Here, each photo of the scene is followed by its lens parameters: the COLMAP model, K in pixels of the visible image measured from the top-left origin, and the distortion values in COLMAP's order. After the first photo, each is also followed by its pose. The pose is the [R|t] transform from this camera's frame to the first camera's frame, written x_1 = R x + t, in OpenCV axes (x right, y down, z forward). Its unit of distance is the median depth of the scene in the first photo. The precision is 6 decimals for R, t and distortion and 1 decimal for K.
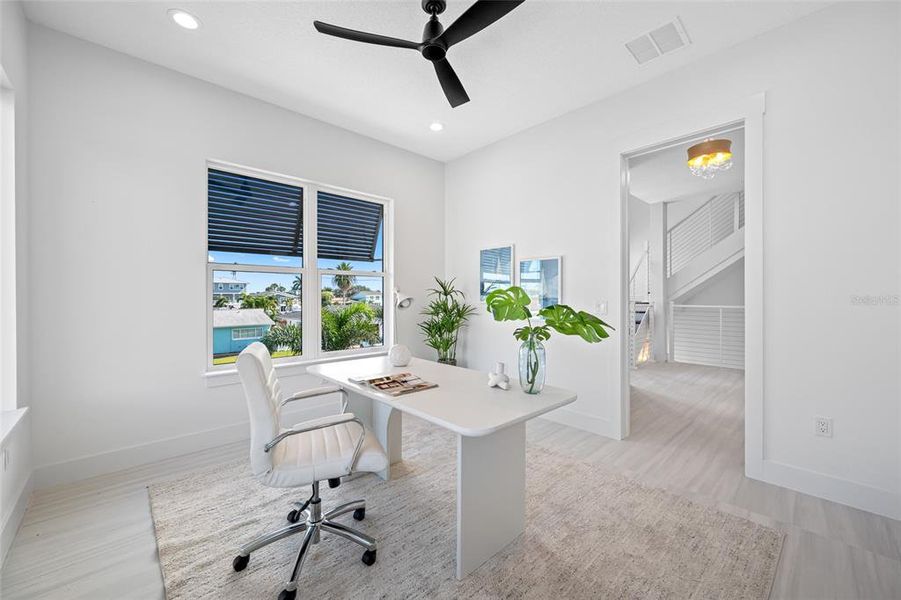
lens RADIAL K [[356.1, 0, 450.3], [0, 356.1, 301.4], [0, 0, 1]] dist [0.009513, 0.000325]
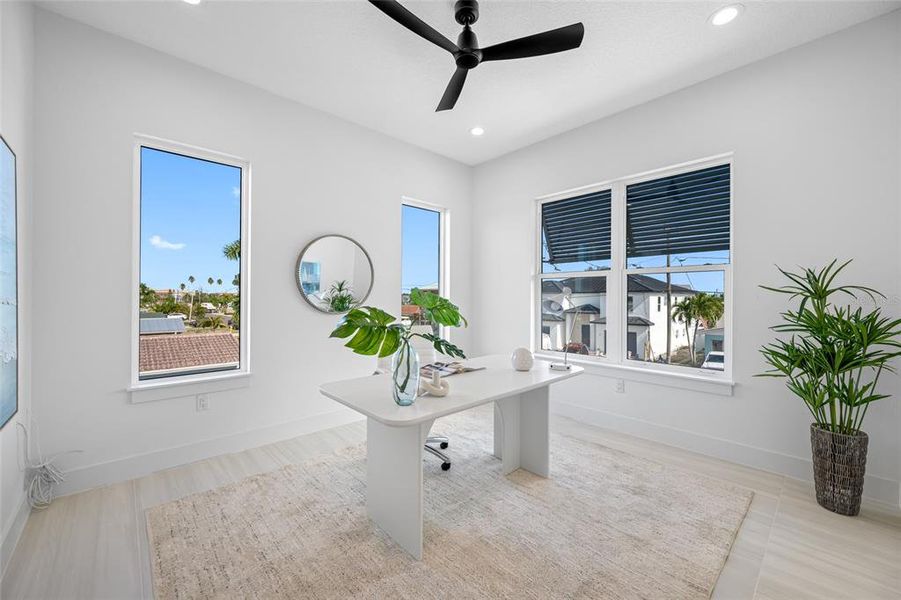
lens RADIAL K [[356.1, 0, 454.0], [0, 356.1, 299.2], [0, 0, 1]] dist [0.009513, 0.000325]
pose [[0.010788, 0.007077, -0.999917, 0.561716], [-0.017614, 0.999821, 0.006886, -0.010770], [0.999787, 0.017538, 0.010911, 0.543910]]
